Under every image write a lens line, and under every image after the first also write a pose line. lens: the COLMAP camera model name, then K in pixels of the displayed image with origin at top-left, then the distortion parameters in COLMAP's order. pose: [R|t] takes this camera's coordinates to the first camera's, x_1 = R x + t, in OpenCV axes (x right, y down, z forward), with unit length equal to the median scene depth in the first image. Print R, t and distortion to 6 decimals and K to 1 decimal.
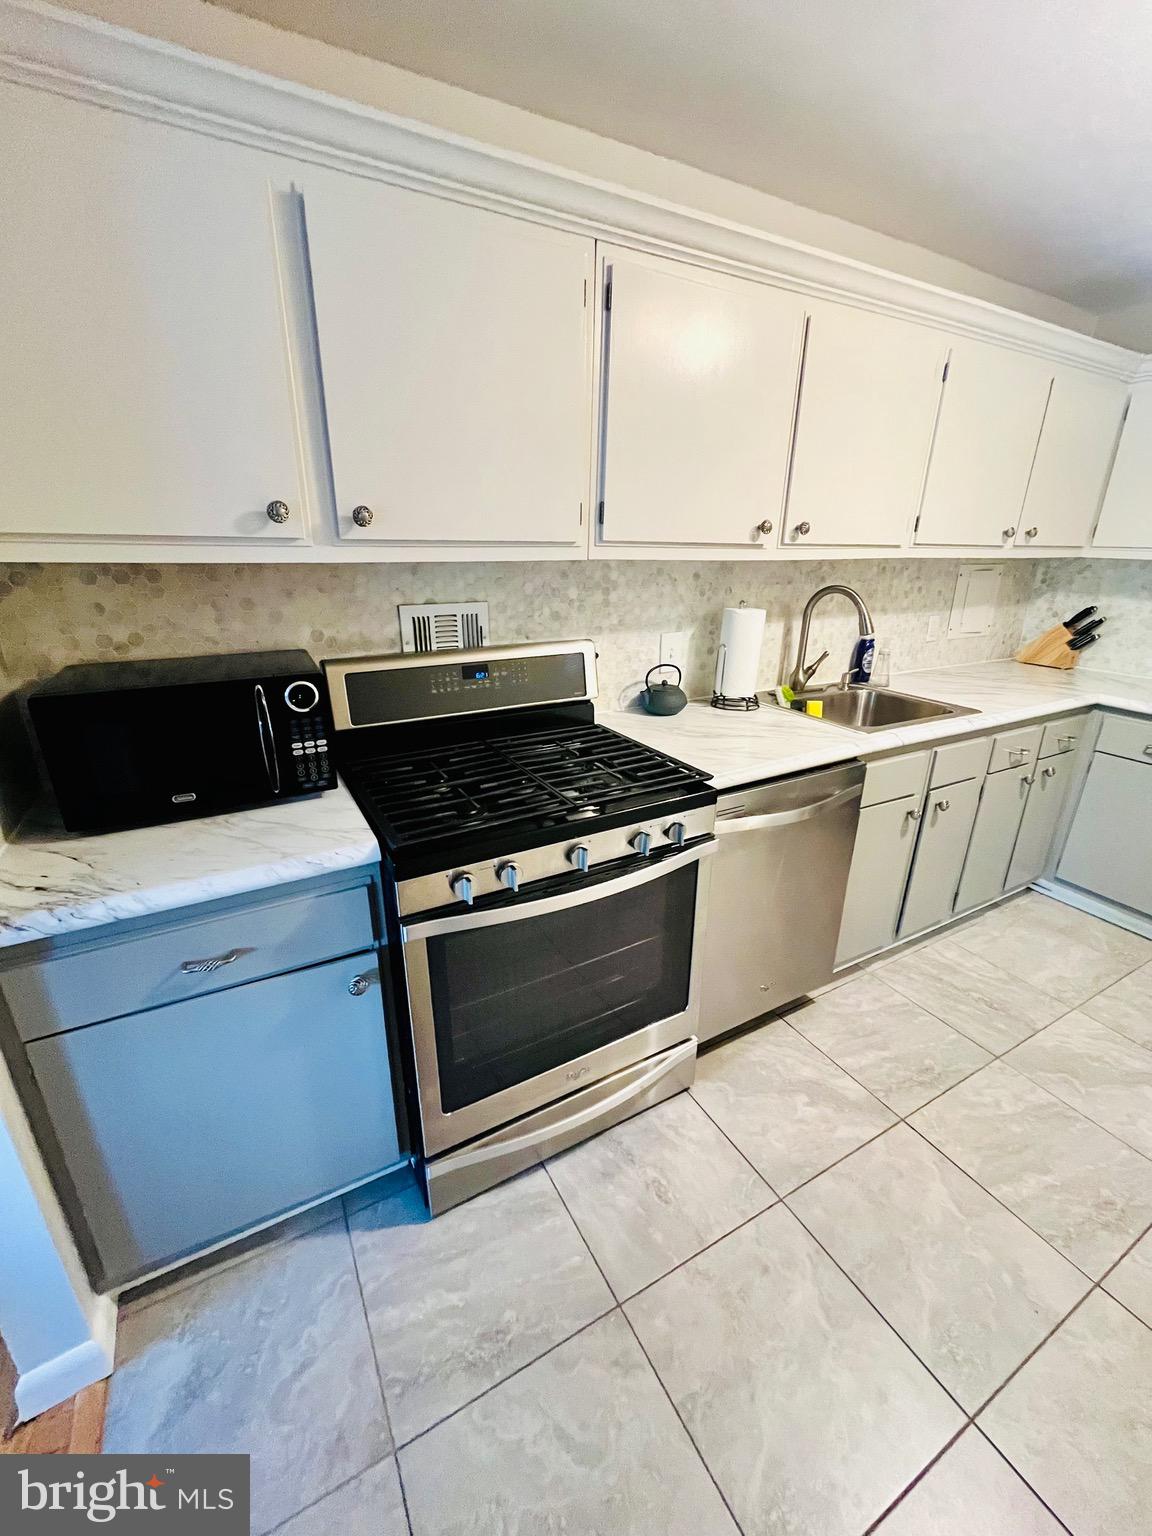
lens RADIAL K [[627.9, 0, 576.0], [0, 627.9, 768.0], [0, 0, 1]] dist [-0.004901, -0.000184]
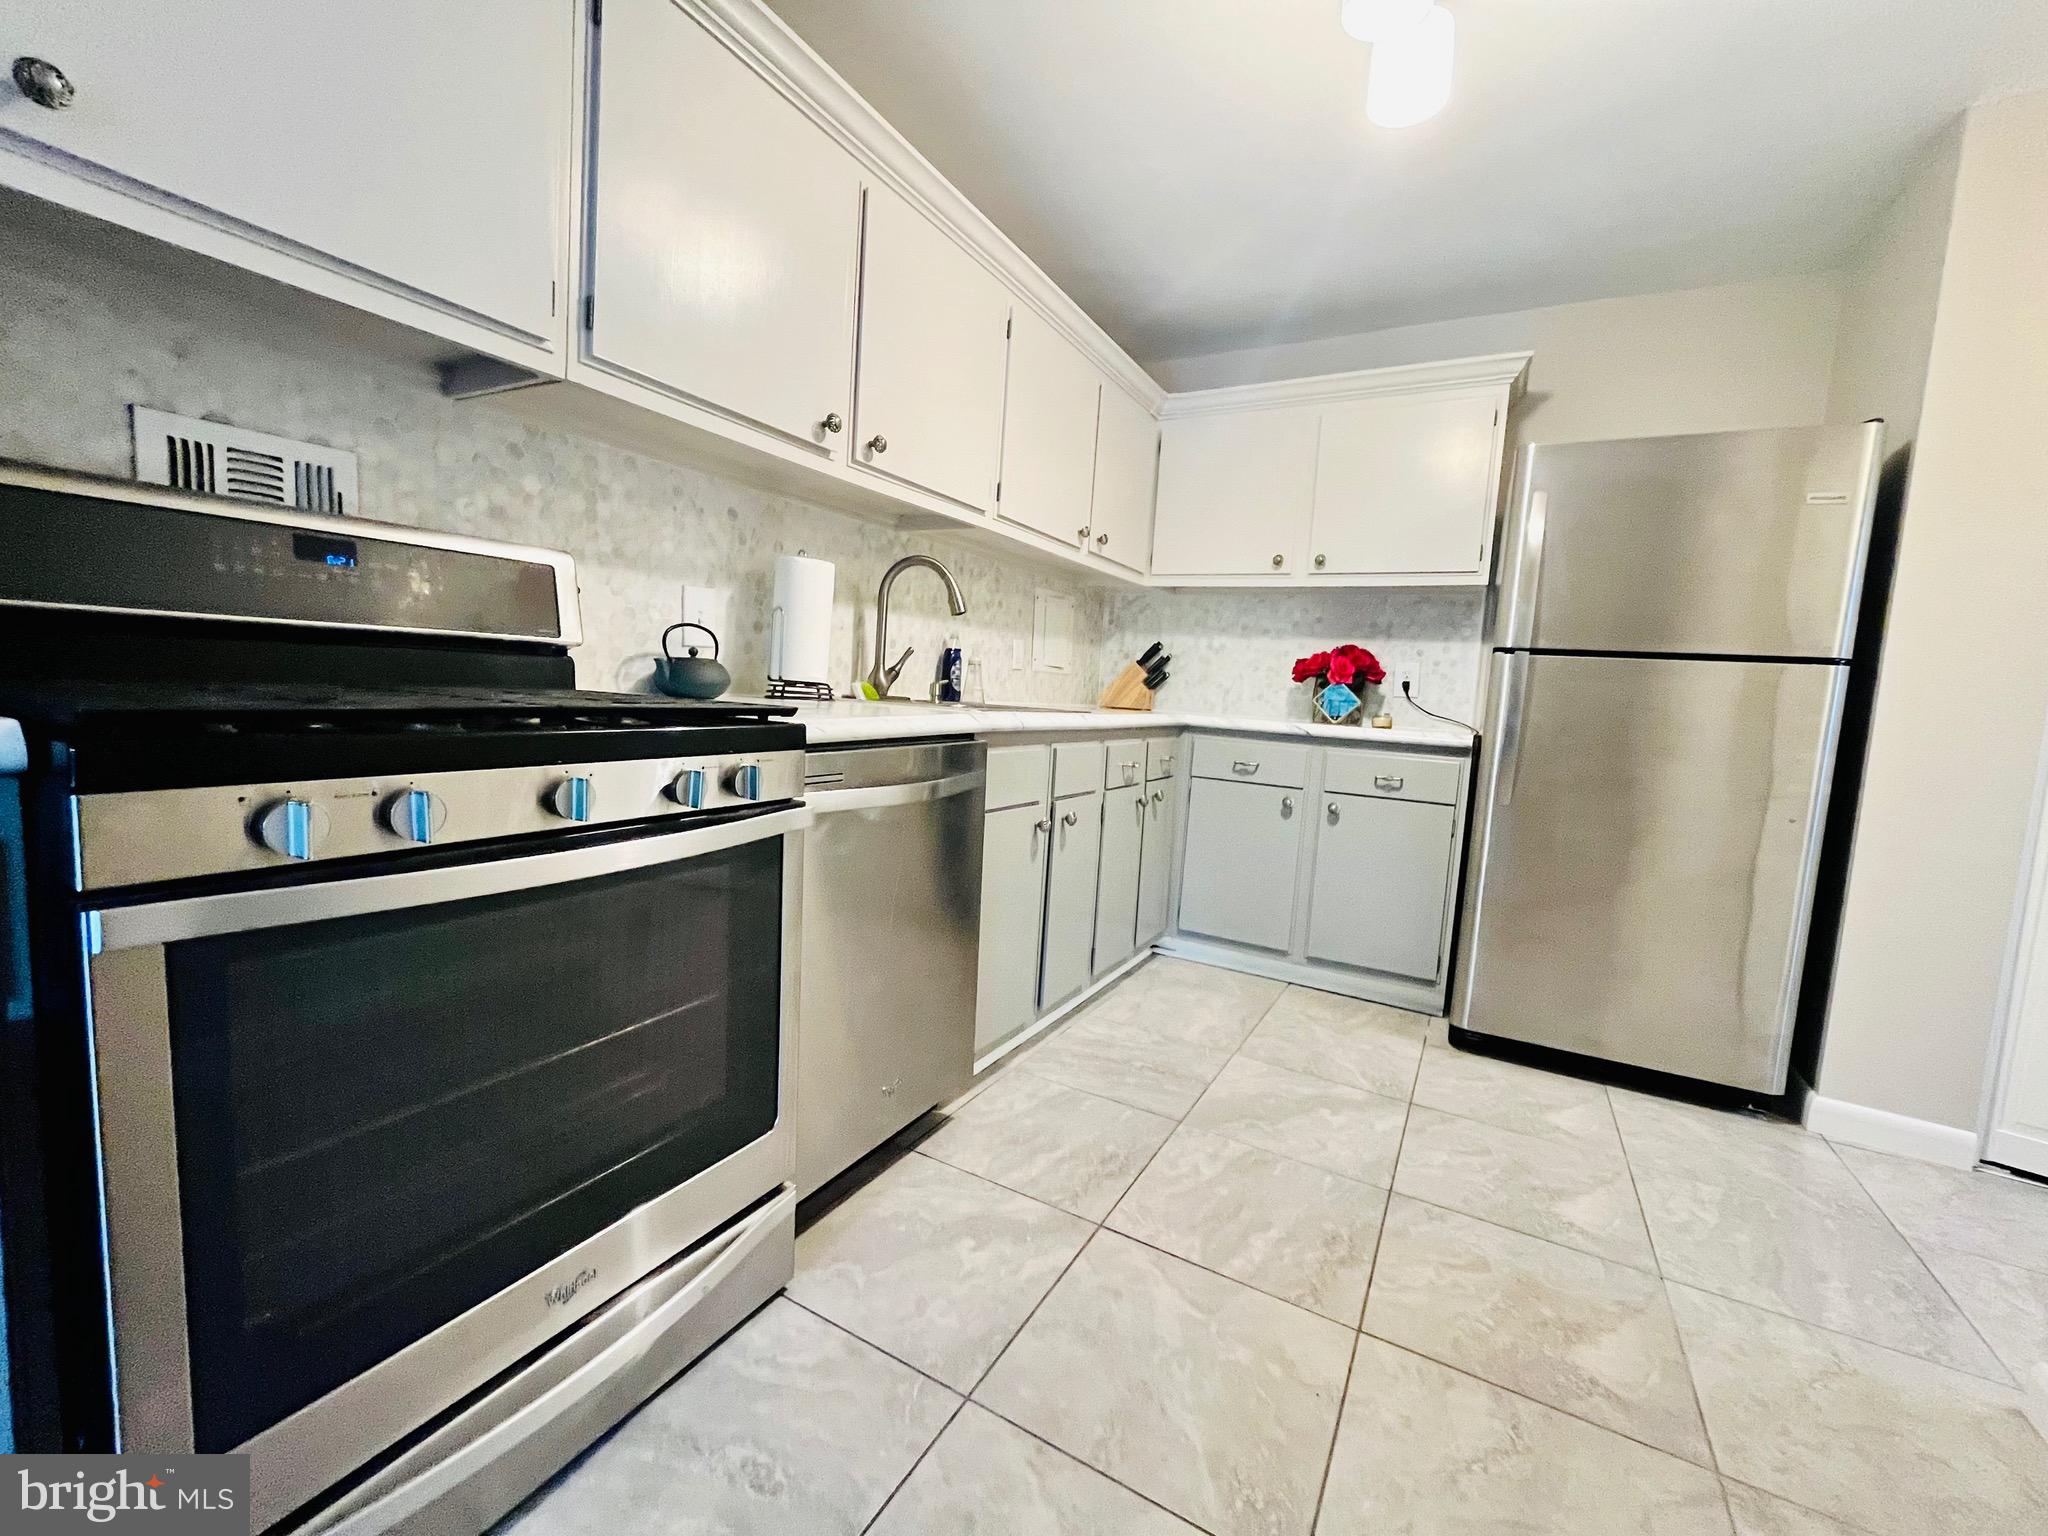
lens RADIAL K [[837.2, 0, 1019.8], [0, 837.2, 767.0], [0, 0, 1]] dist [-0.004901, -0.000184]
pose [[0.852621, -0.011566, 0.522402, -0.027570], [0.128453, 0.973715, -0.188091, 0.205329], [-0.506495, 0.227474, 0.831696, 0.143507]]
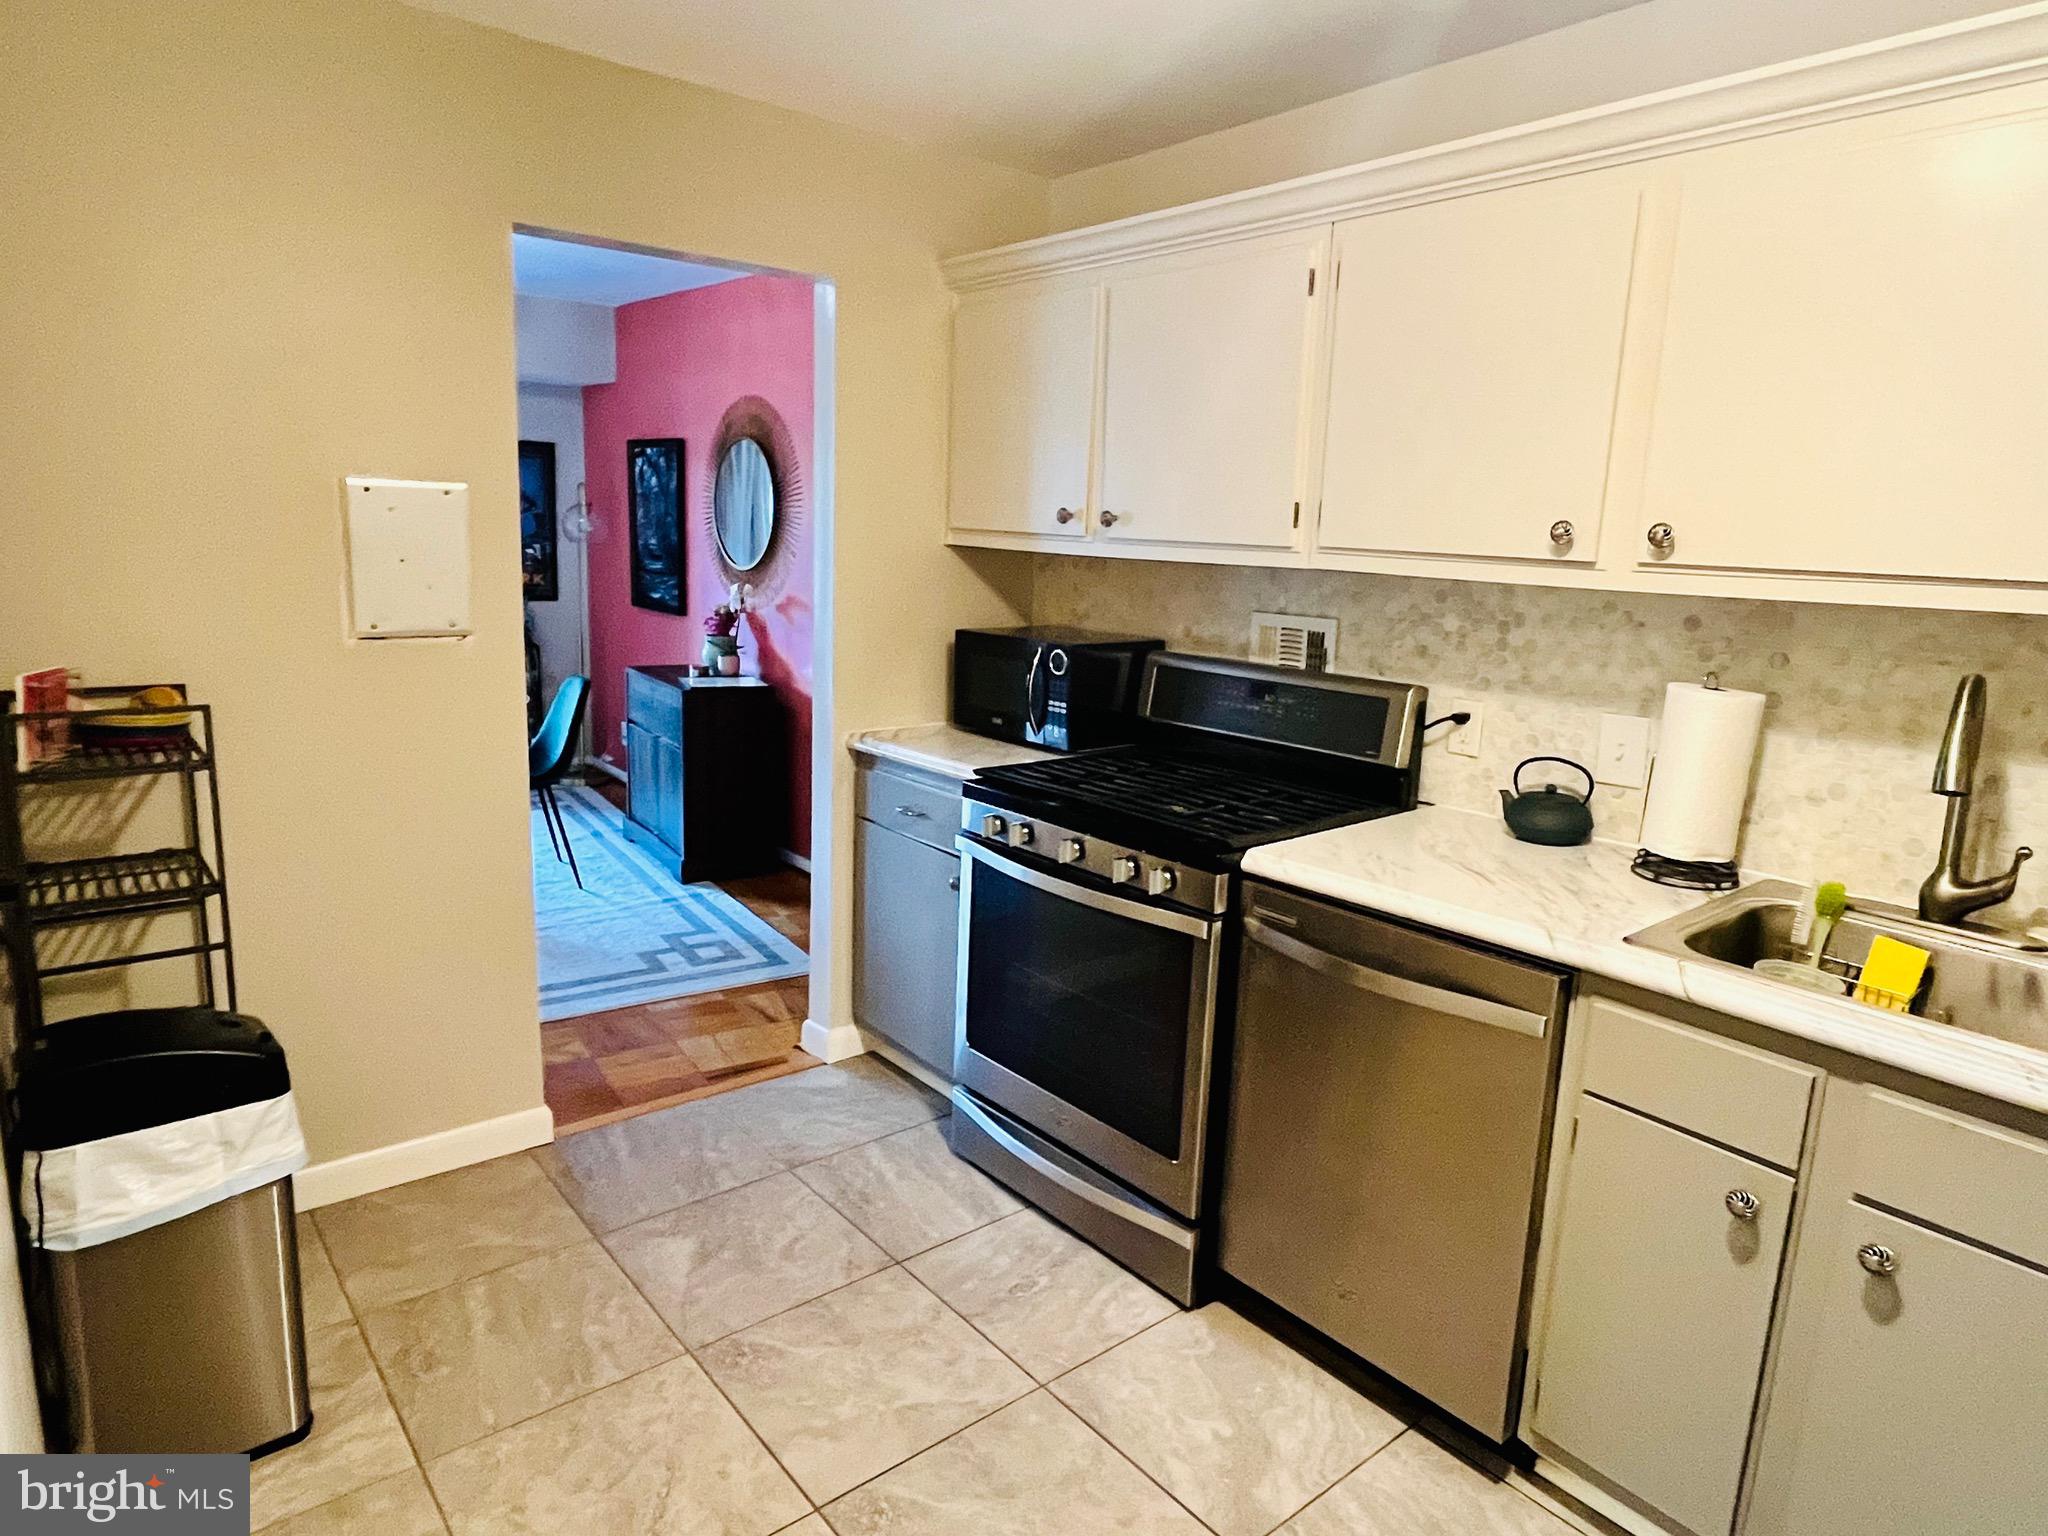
lens RADIAL K [[1220.6, 0, 1024.0], [0, 1220.6, 764.5], [0, 0, 1]] dist [0.001117, -0.000126]
pose [[0.183994, 0.190893, -0.964213, 1.235457], [-0.362791, 0.924886, 0.113878, -0.118402], [0.913525, 0.328855, 0.239428, 0.303255]]
